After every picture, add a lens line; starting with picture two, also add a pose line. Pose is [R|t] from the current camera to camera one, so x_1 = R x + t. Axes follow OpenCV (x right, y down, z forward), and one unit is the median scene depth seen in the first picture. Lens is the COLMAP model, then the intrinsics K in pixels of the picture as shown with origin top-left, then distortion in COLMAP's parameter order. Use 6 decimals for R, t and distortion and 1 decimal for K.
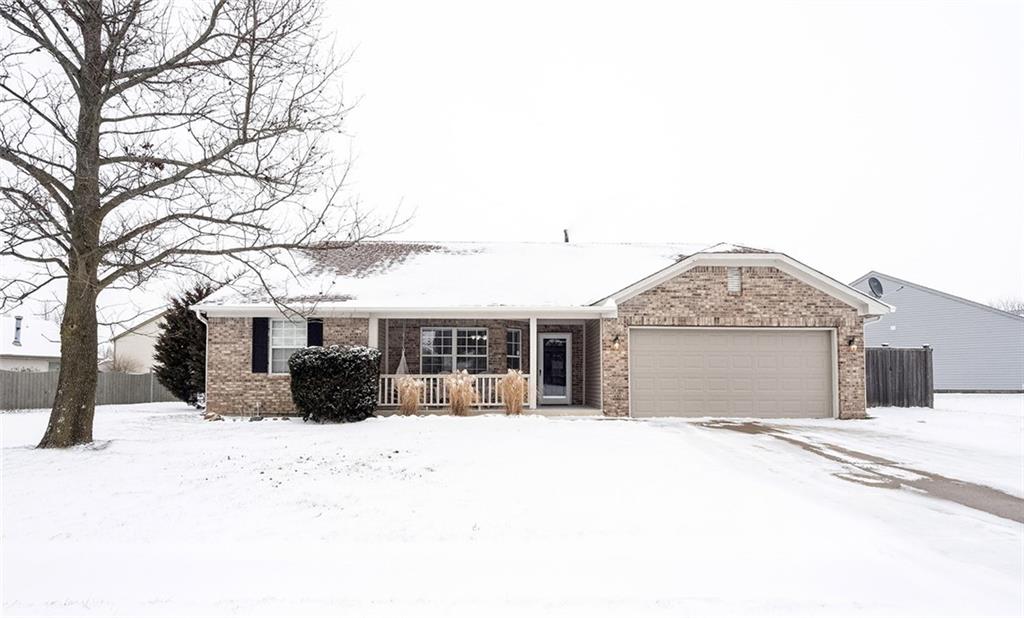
lens RADIAL K [[530.7, 0, 512.4], [0, 530.7, 317.5], [0, 0, 1]] dist [0.002751, -0.000471]
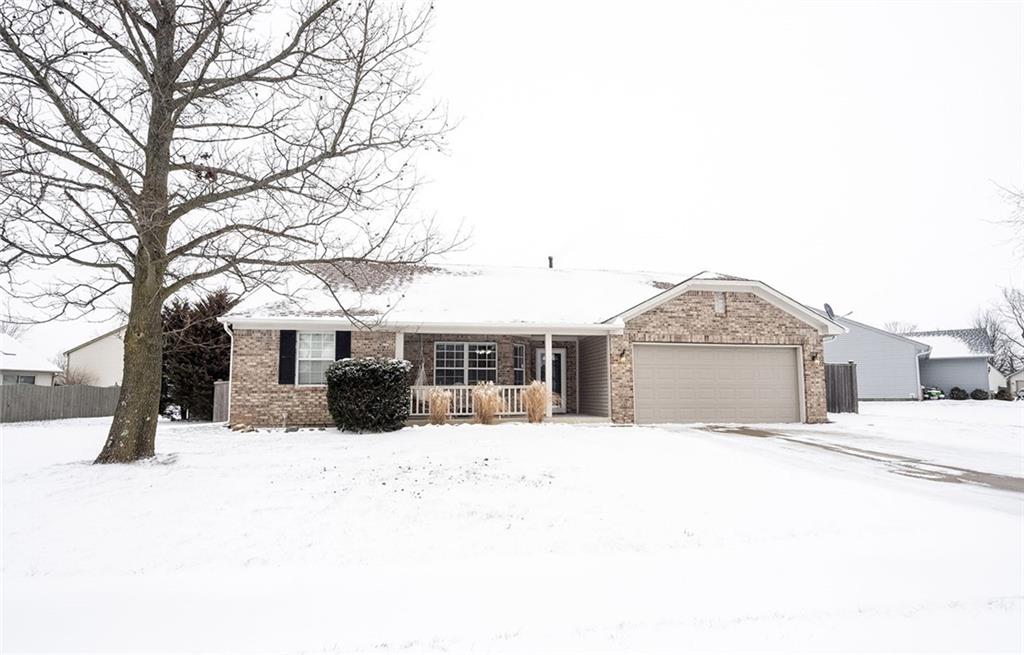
lens RADIAL K [[470.7, 0, 511.5], [0, 470.7, 318.8], [0, 0, 1]] dist [0.002530, 0.000486]
pose [[0.992114, 0.016189, 0.124289, -0.163839], [-0.011506, 0.999200, -0.038304, 0.008069], [-0.124810, 0.036572, 0.991506, 0.043736]]
